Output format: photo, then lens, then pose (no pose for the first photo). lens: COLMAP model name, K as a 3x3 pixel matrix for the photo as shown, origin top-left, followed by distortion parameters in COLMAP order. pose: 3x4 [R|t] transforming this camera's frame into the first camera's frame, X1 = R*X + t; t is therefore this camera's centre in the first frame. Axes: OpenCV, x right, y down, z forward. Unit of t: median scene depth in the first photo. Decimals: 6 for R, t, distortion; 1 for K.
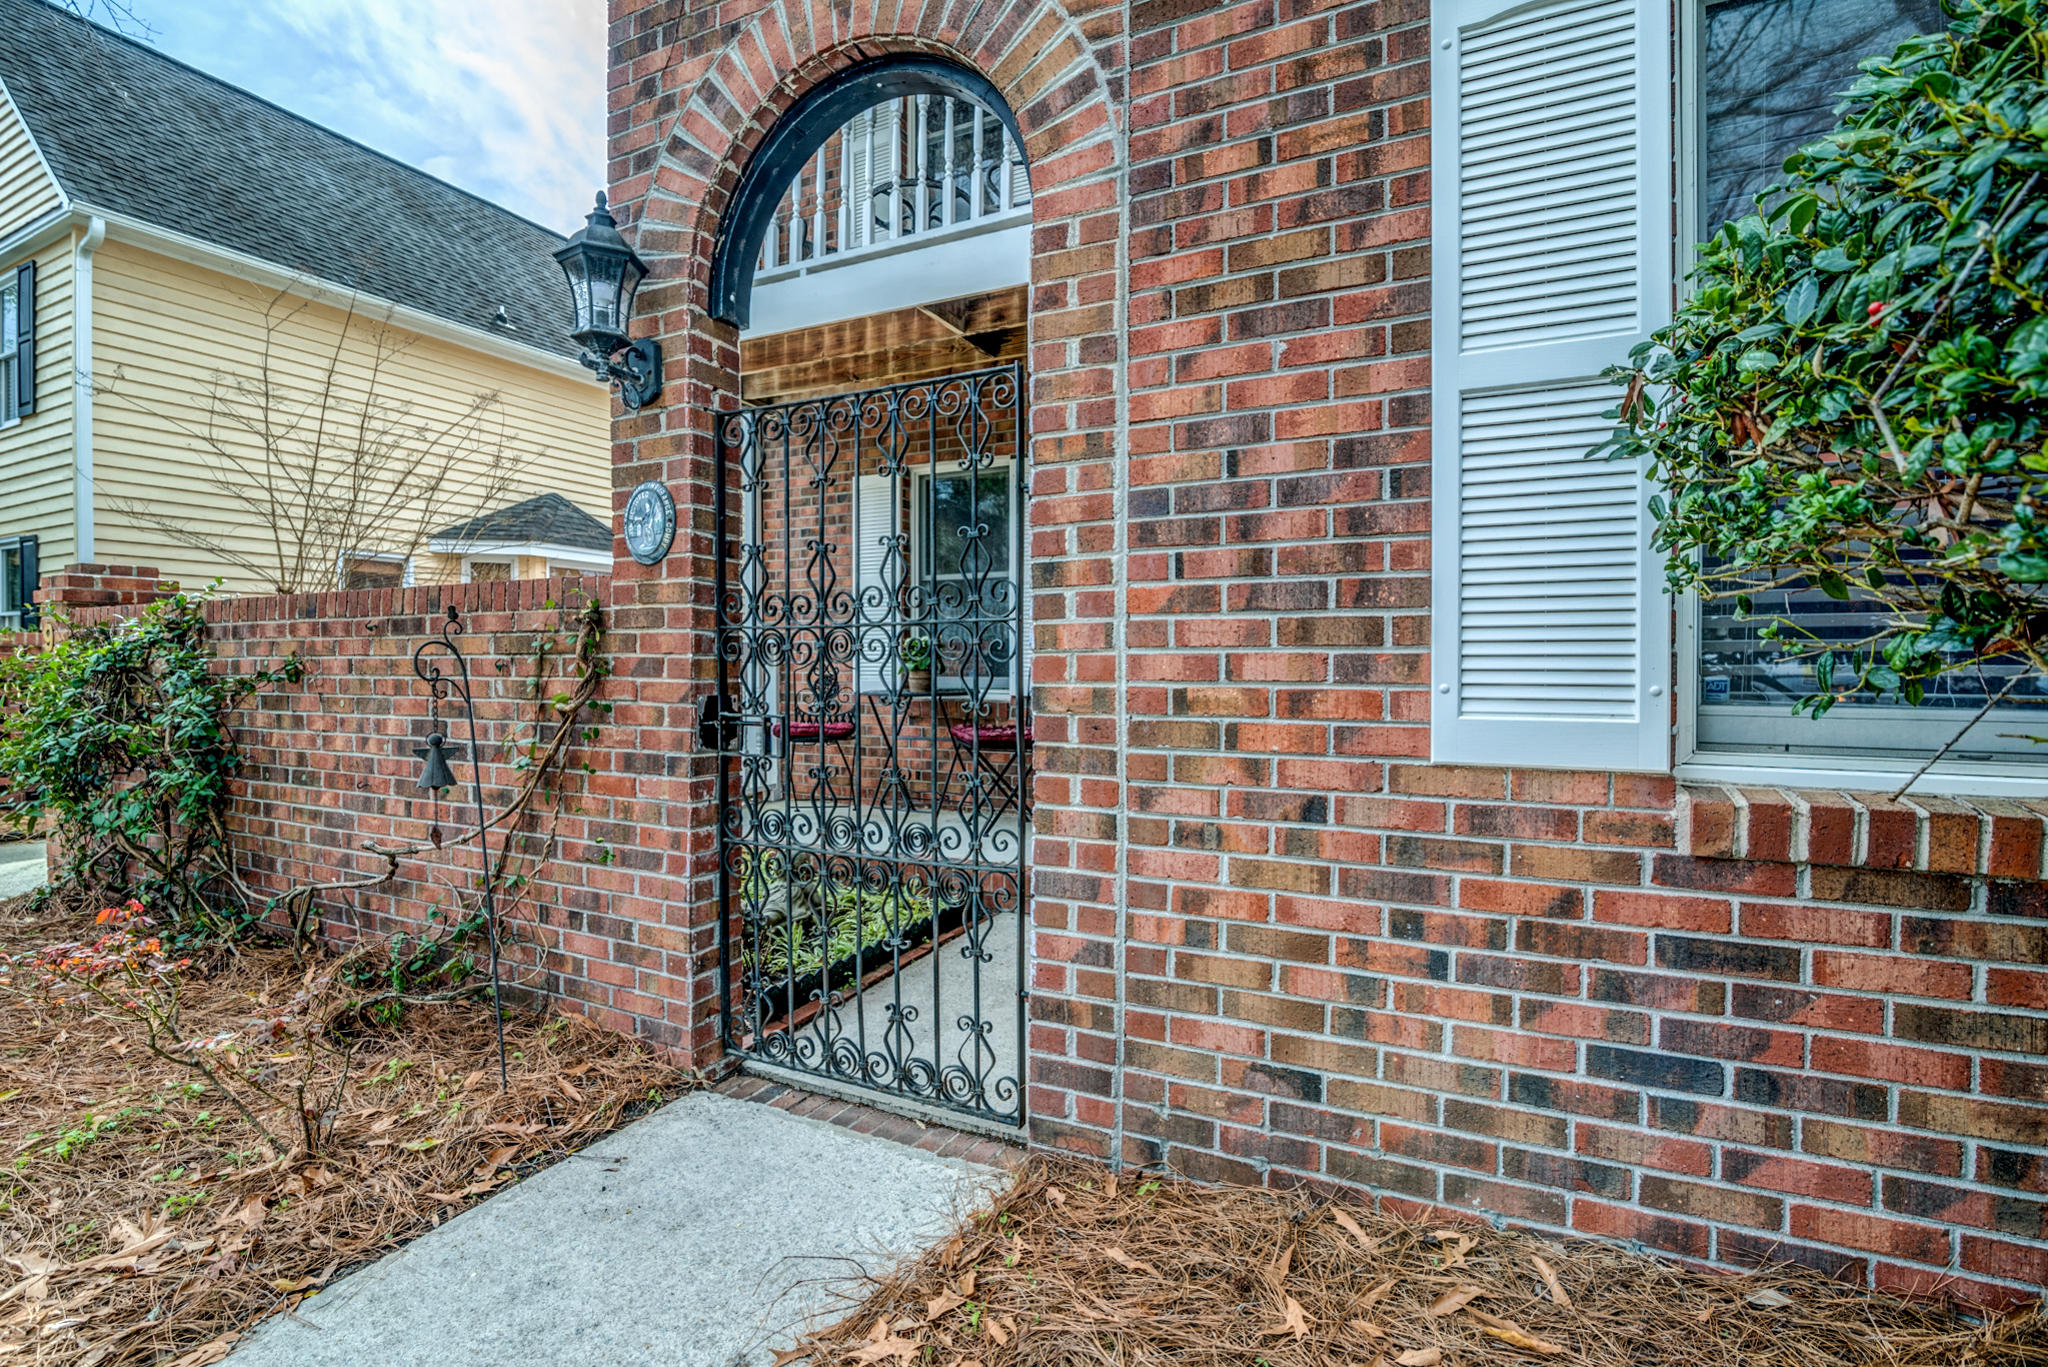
lens RADIAL K [[945.8, 0, 1024.3], [0, 945.8, 667.4], [0, 0, 1]] dist [-0.003108, -0.000190]
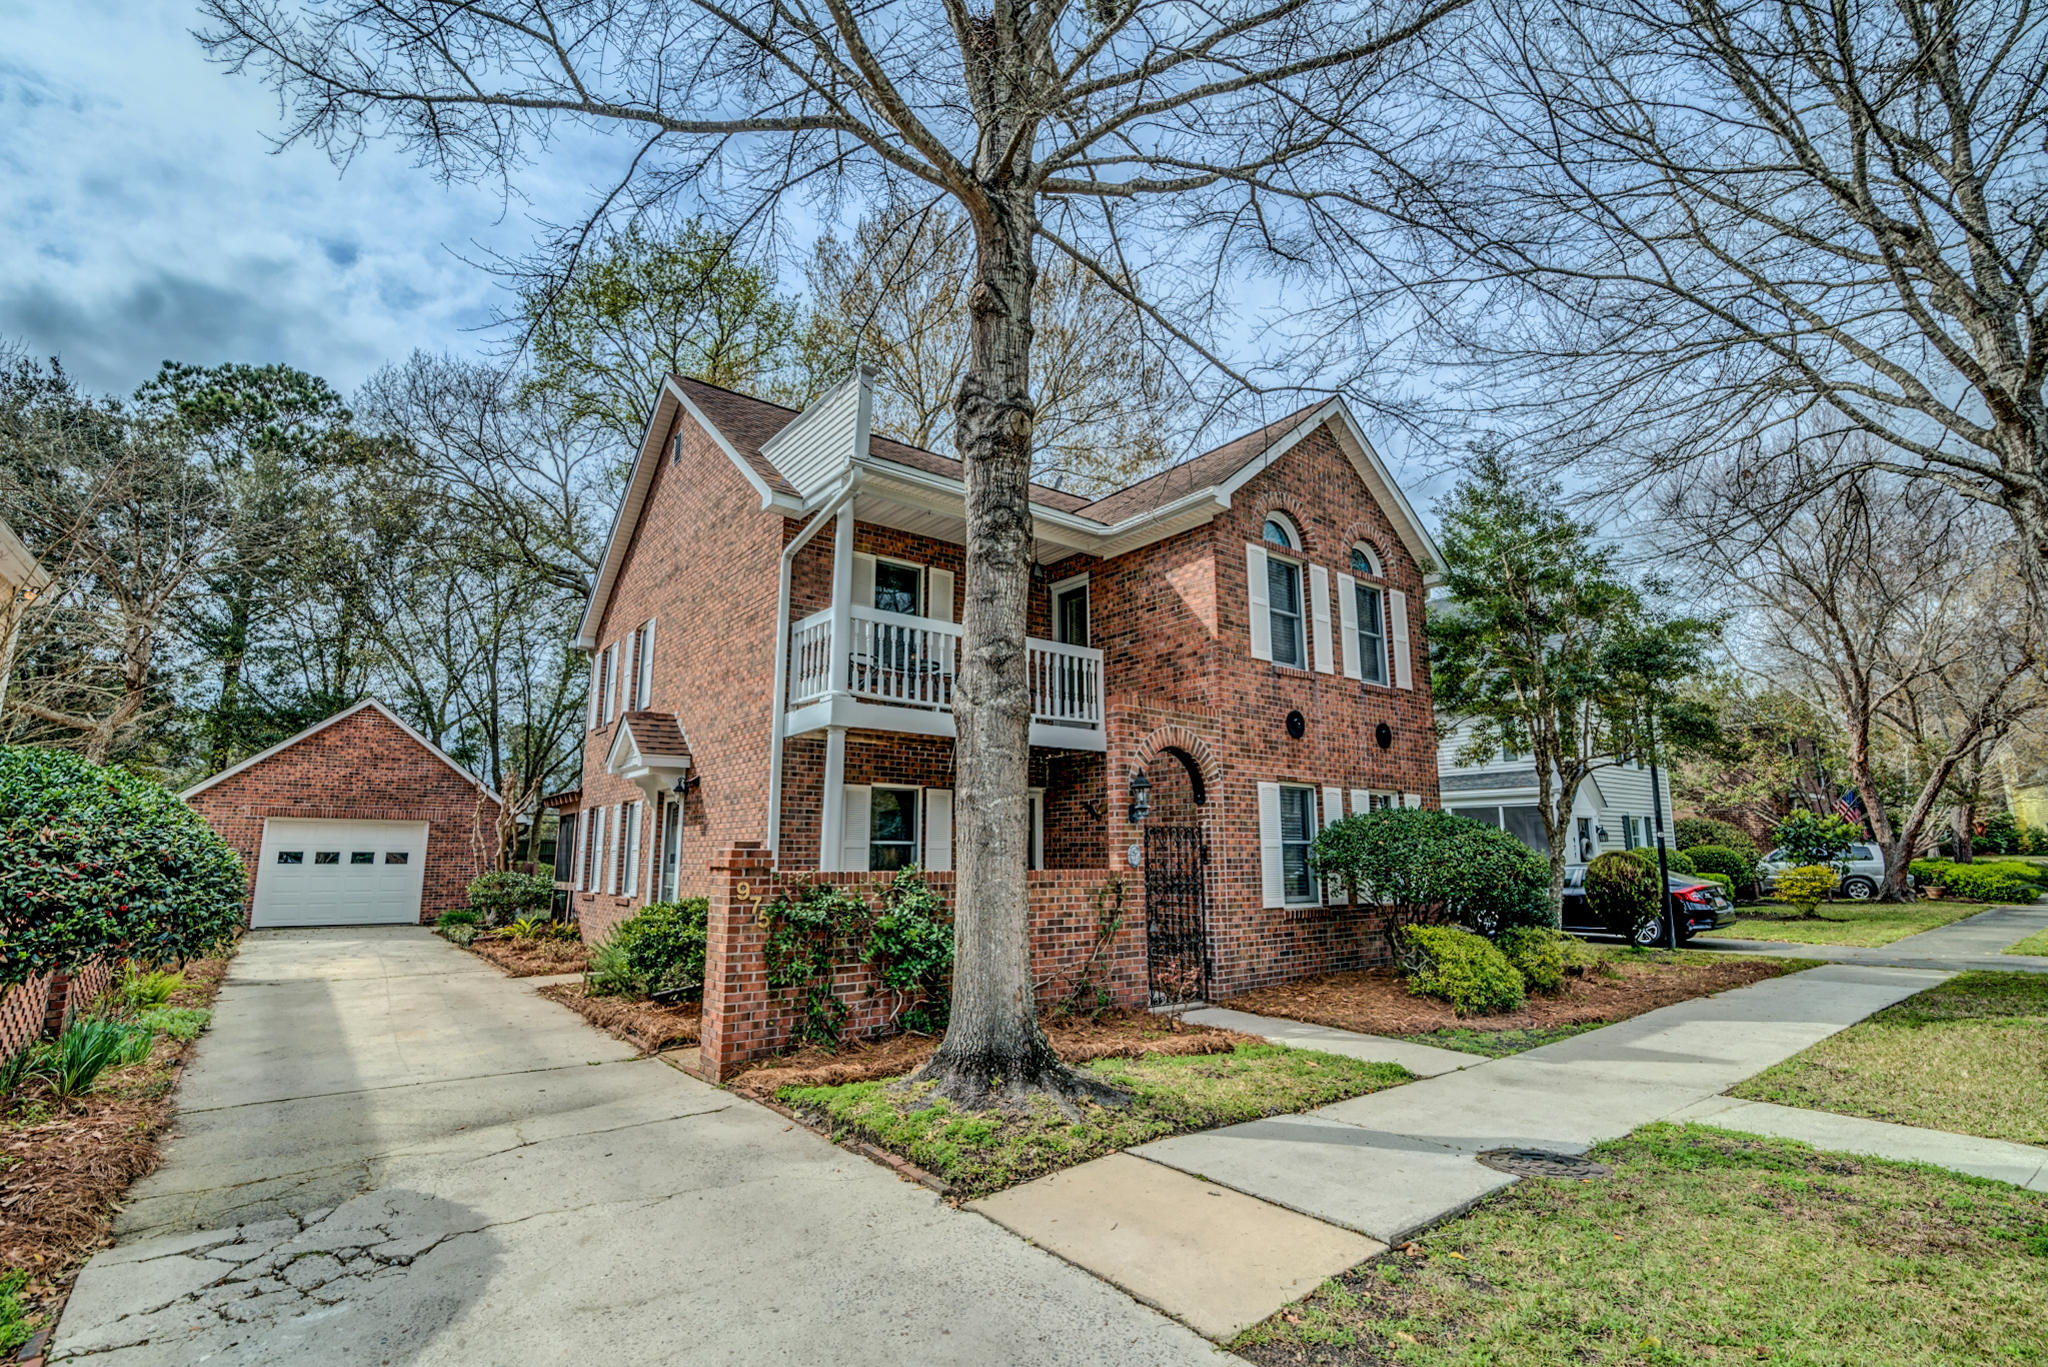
lens RADIAL K [[945.8, 0, 1026.7], [0, 945.8, 688.2], [0, 0, 1]] dist [-0.003108, -0.000190]
pose [[0.418872, 0.167776, 0.892411, -3.847362], [0.013182, 0.981555, -0.190723, -0.097149], [-0.907950, 0.091652, 0.408934, -0.147045]]
